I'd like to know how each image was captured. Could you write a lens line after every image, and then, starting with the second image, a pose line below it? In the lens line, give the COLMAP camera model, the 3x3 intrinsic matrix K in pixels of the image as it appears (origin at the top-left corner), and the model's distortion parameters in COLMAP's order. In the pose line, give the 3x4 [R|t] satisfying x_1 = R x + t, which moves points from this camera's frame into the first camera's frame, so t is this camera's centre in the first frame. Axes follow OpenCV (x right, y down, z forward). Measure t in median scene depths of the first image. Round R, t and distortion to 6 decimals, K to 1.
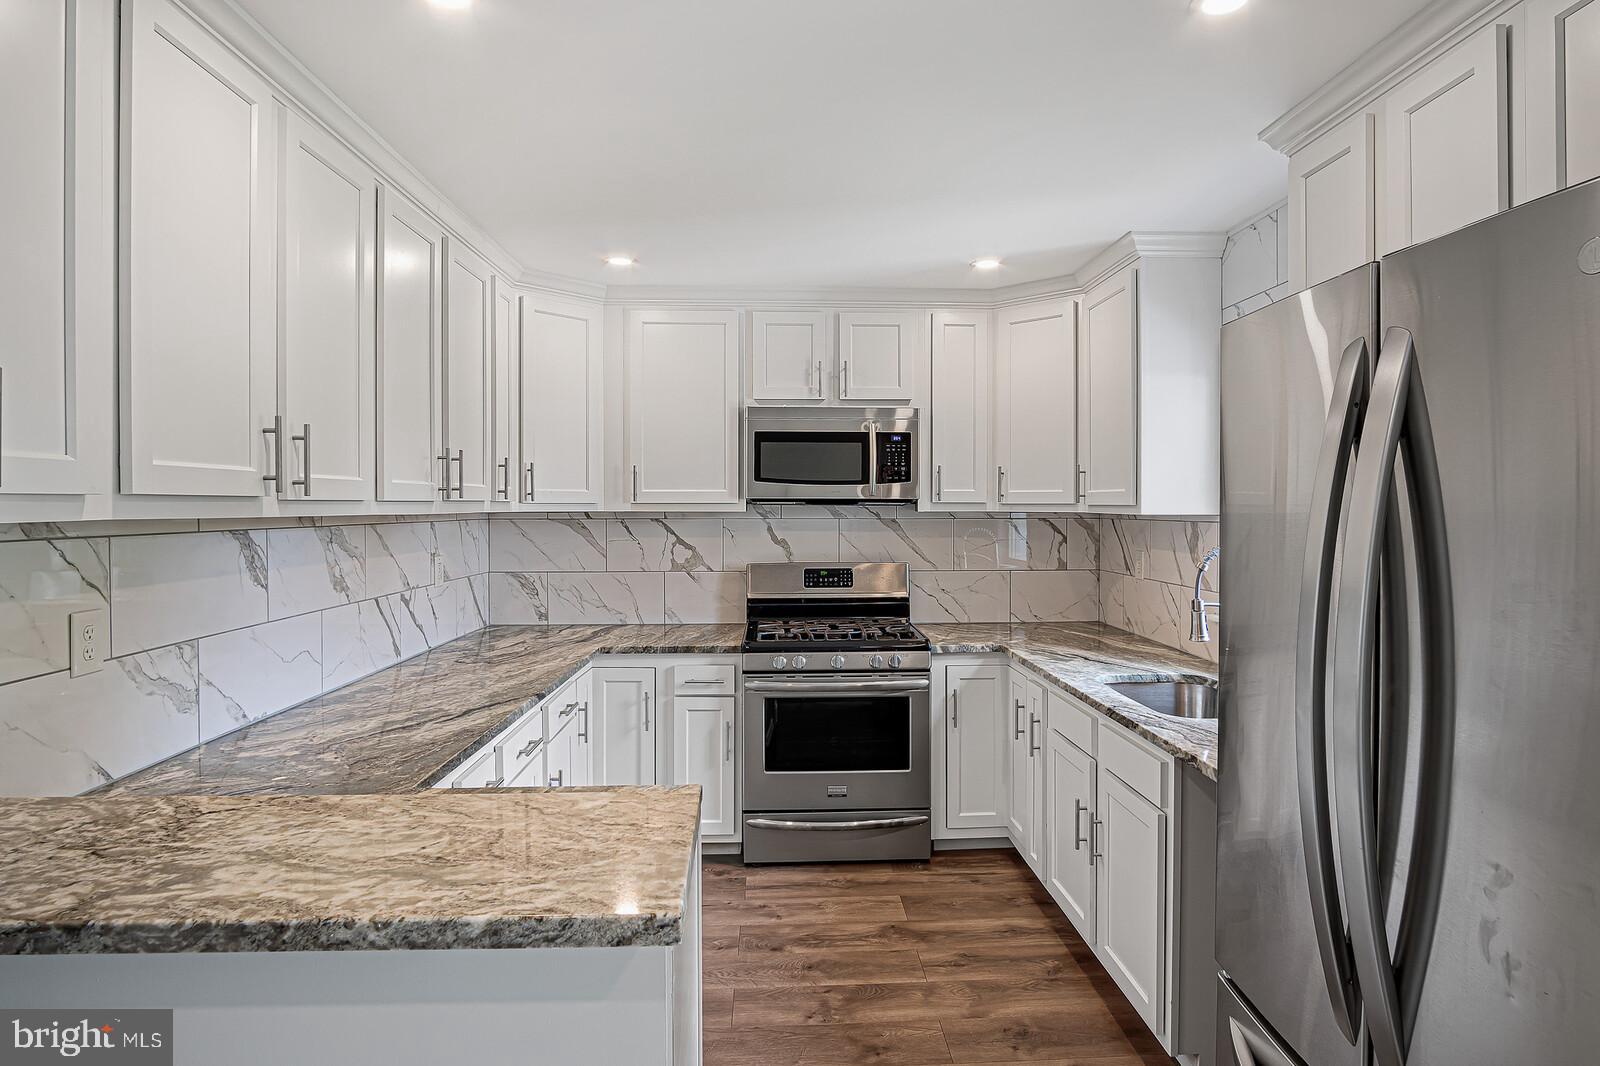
lens RADIAL K [[859.9, 0, 801.0], [0, 859.9, 515.0], [0, 0, 1]] dist [-0.001007, 0.000474]
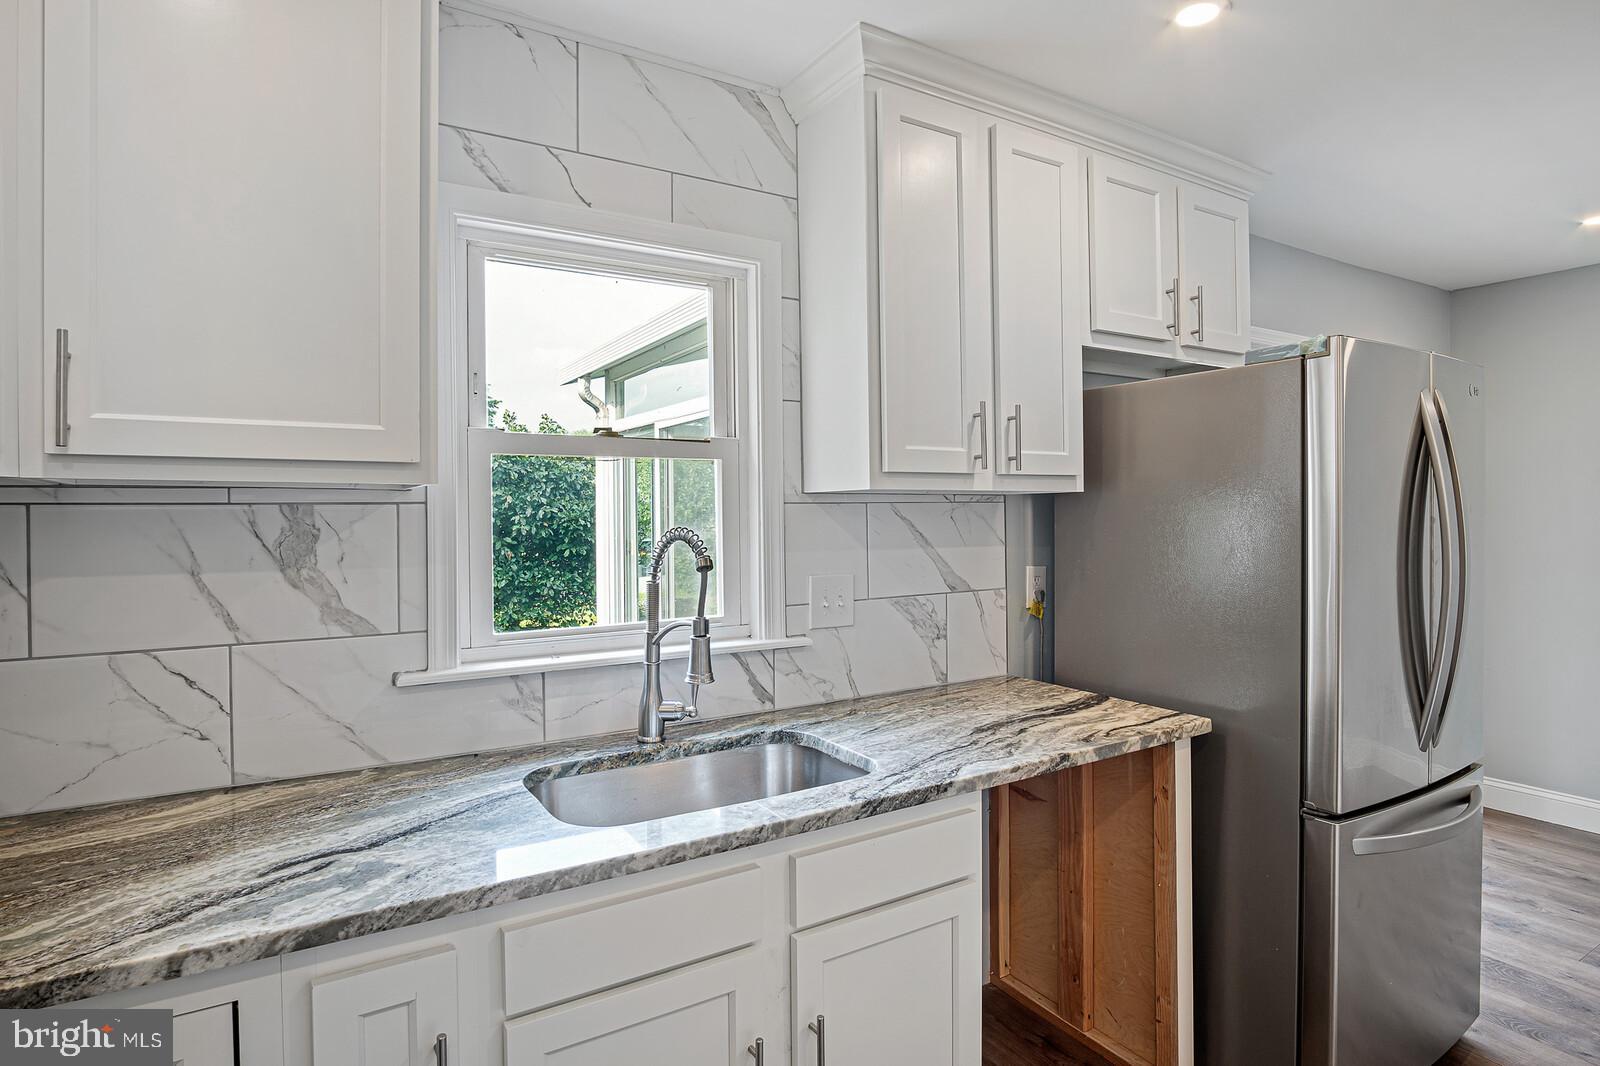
lens RADIAL K [[859.9, 0, 801.0], [0, 859.9, 515.0], [0, 0, 1]] dist [-0.001007, 0.000474]
pose [[-0.490186, -0.000766, 0.871617, -0.093865], [0.011783, 0.999902, 0.007505, 0.012259], [-0.871538, 0.013949, -0.490129, 0.884806]]
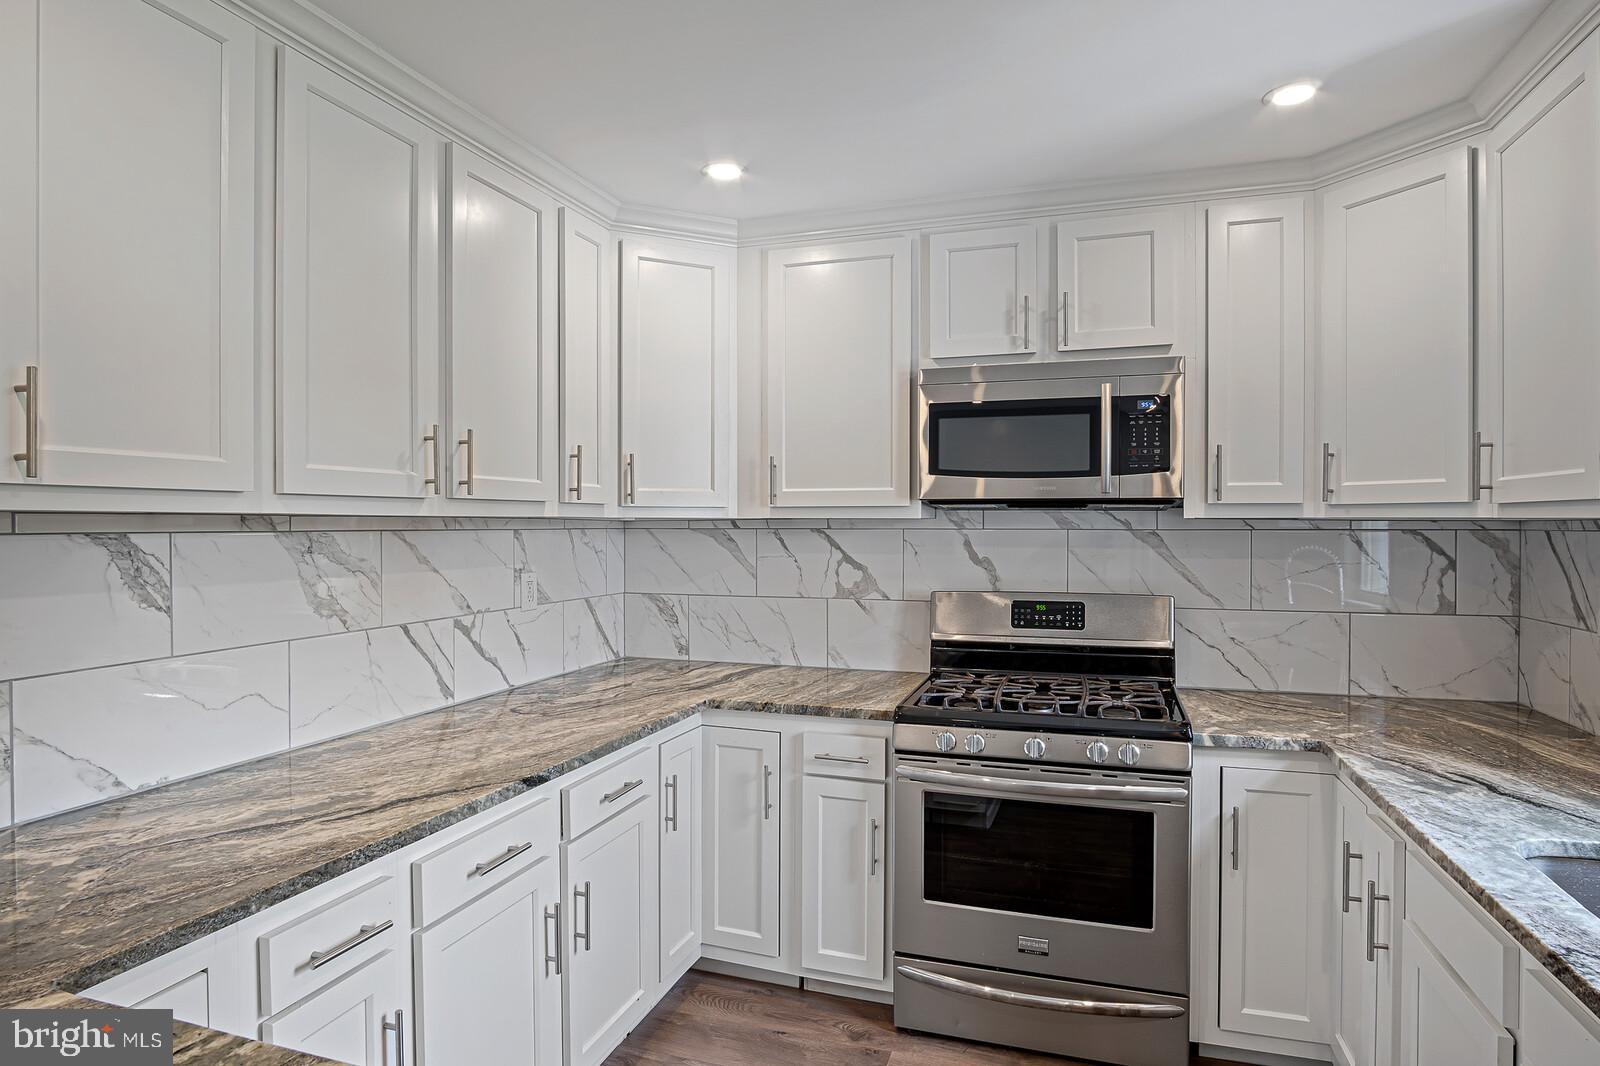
lens RADIAL K [[884.0, 0, 800.0], [0, 884.0, 533.0], [0, 0, 1]] dist [-0.020649, 0.002910]
pose [[0.939015, 0.003947, -0.343852, 0.101176], [-0.004033, 0.999992, 0.000465, 0.009048], [0.343851, 0.000950, 0.939024, 0.305173]]
